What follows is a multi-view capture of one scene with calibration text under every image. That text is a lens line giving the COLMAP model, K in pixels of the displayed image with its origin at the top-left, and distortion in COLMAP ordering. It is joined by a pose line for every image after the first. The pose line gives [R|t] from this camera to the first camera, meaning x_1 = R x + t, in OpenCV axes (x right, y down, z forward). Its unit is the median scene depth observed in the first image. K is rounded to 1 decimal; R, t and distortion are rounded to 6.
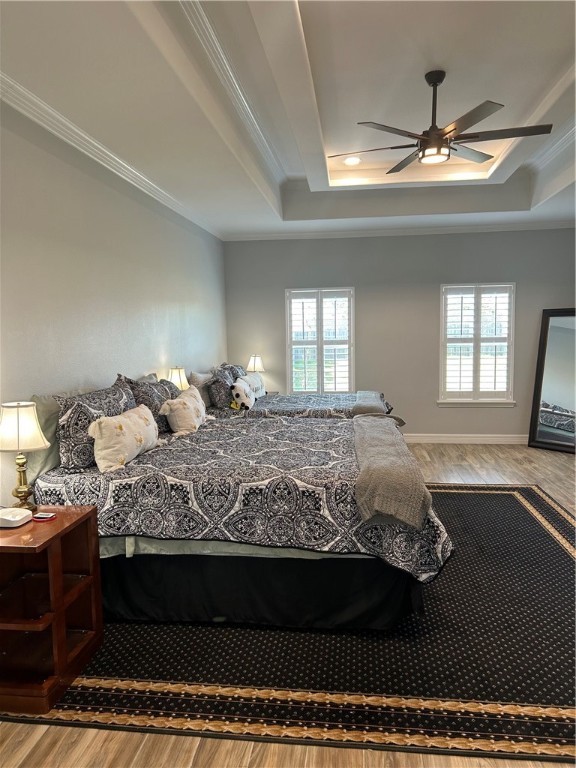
lens RADIAL K [[572.9, 0, 283.5], [0, 572.9, 381.9], [0, 0, 1]] dist [0.061665, -0.048978]
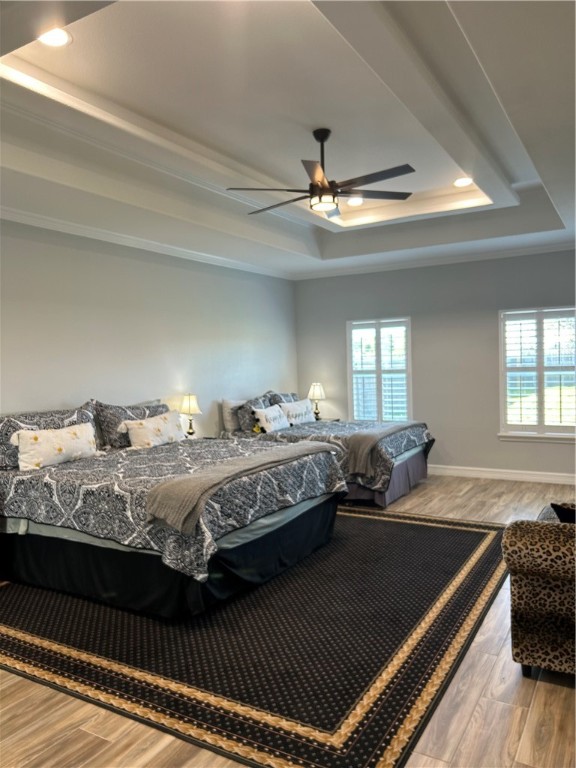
lens RADIAL K [[572.9, 0, 276.5], [0, 572.9, 384.8], [0, 0, 1]] dist [0.061665, -0.048978]
pose [[0.917923, 0.007971, -0.396678, 0.768457], [-0.023875, 0.999096, -0.035171, -0.012101], [0.396039, 0.041755, 0.917284, -0.022443]]
